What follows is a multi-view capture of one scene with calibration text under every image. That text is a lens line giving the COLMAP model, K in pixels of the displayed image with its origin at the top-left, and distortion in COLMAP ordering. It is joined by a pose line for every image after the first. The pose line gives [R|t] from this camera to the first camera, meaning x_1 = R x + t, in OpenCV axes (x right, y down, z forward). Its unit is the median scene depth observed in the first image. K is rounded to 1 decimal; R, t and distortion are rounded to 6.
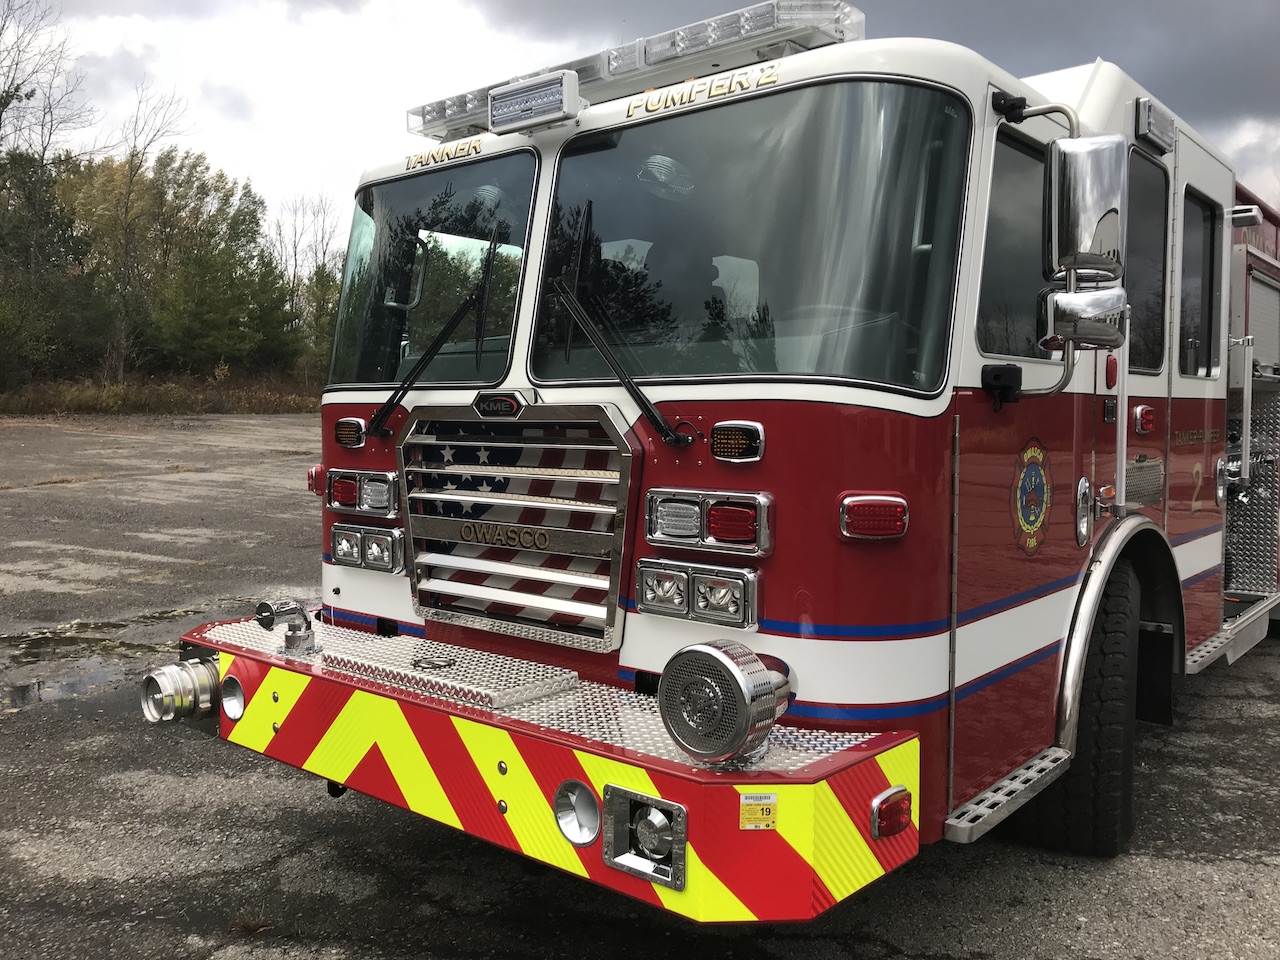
lens RADIAL K [[1045.8, 0, 639.8], [0, 1045.8, 477.9], [0, 0, 1]] dist [-0.000314, 0.001693]
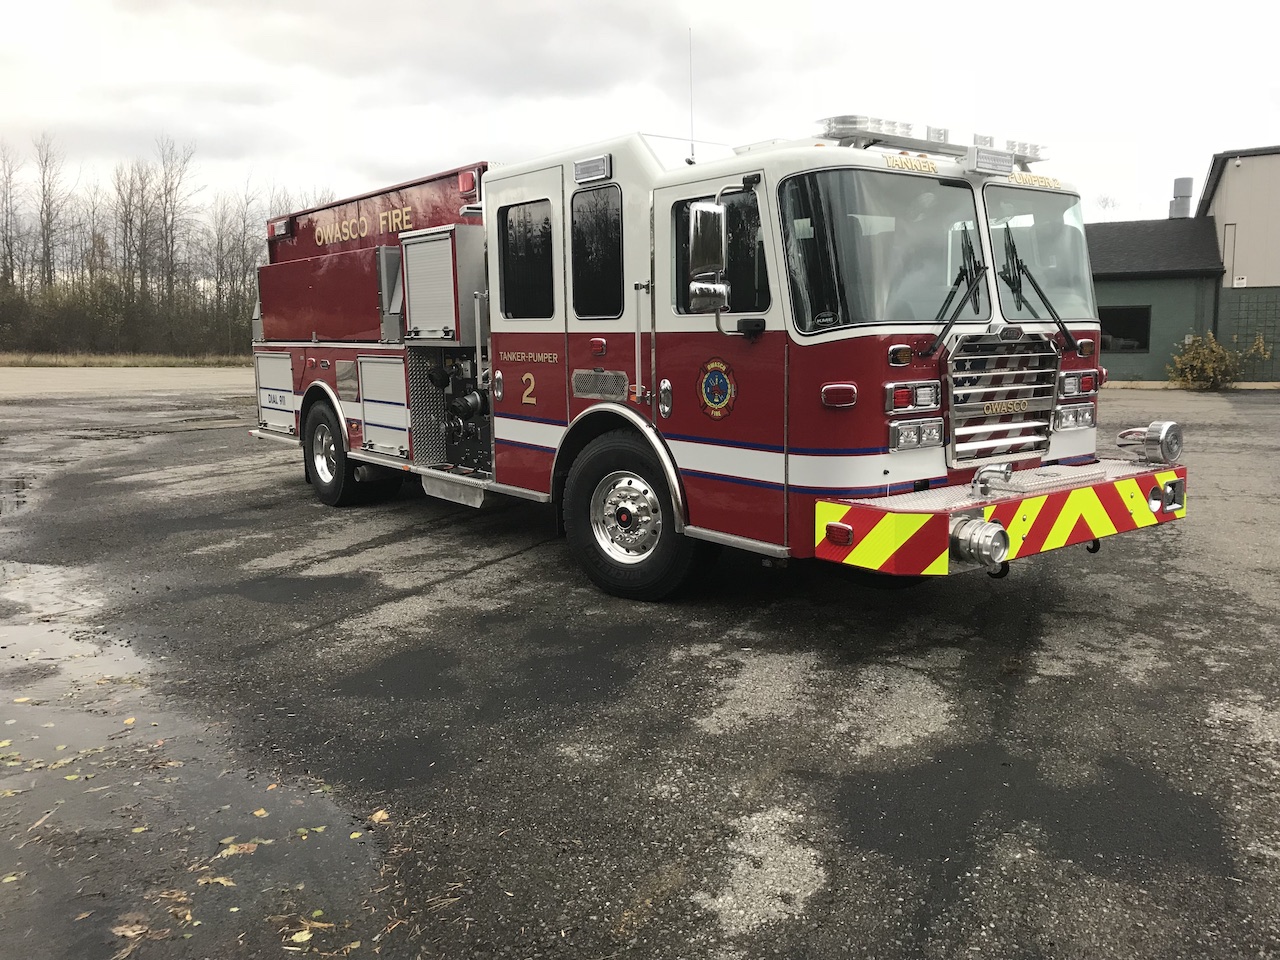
lens RADIAL K [[1064.8, 0, 650.3], [0, 1064.8, 480.0], [0, 0, 1]] dist [0.035578, -0.041653]
pose [[0.205398, -0.140178, 0.968587, -1.997111], [0.065933, 0.989423, 0.129212, -0.096716], [-0.976455, 0.037322, 0.212468, 1.176216]]
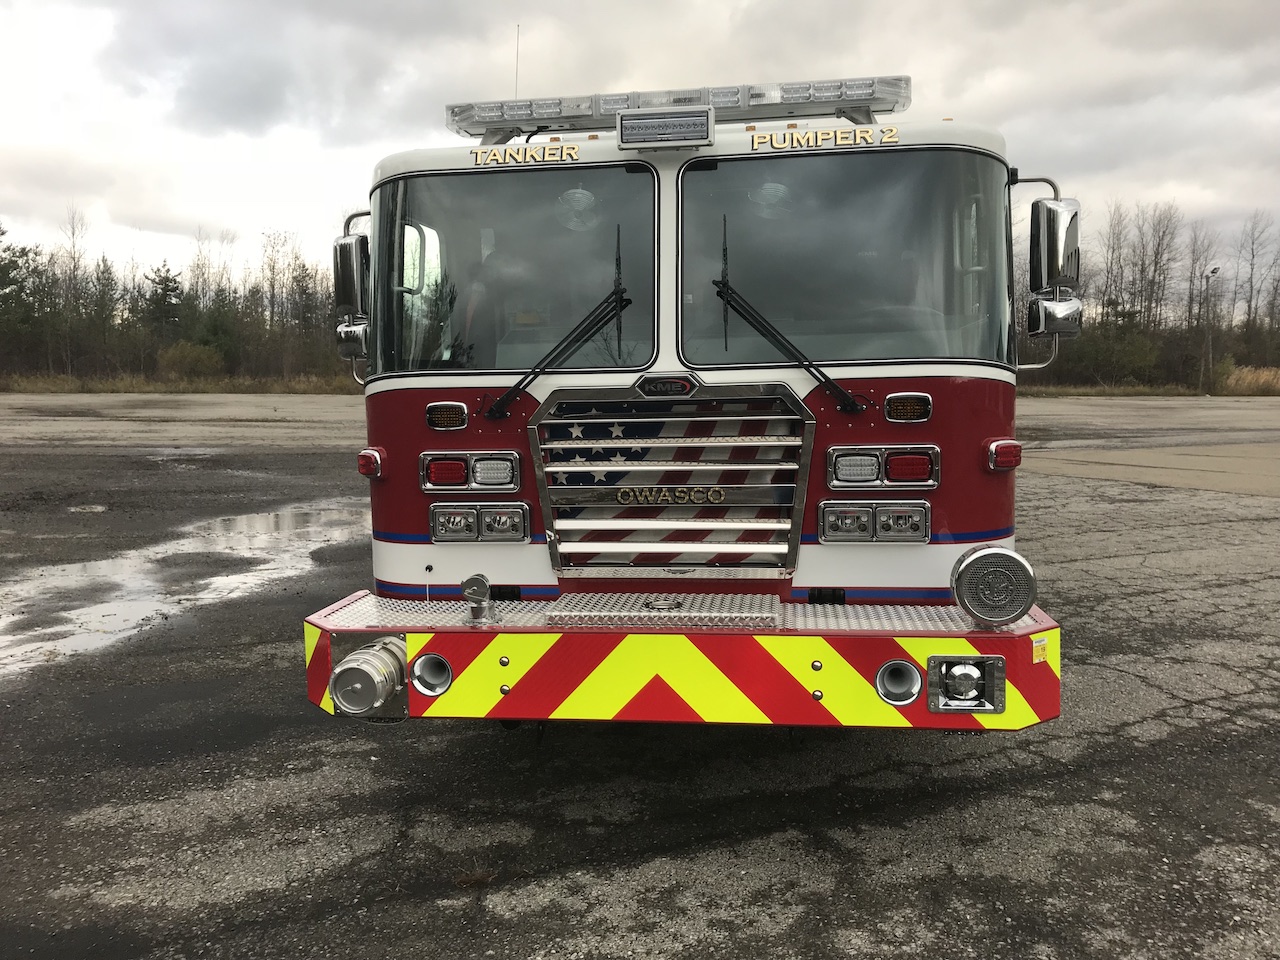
lens RADIAL K [[1062.8, 0, 622.4], [0, 1062.8, 480.1], [0, 0, 1]] dist [0.007653, 0.004935]
pose [[0.854511, -0.076319, 0.513796, -0.773115], [0.057151, 0.996956, 0.053037, -0.029095], [-0.516280, -0.015957, 0.856271, -0.004653]]
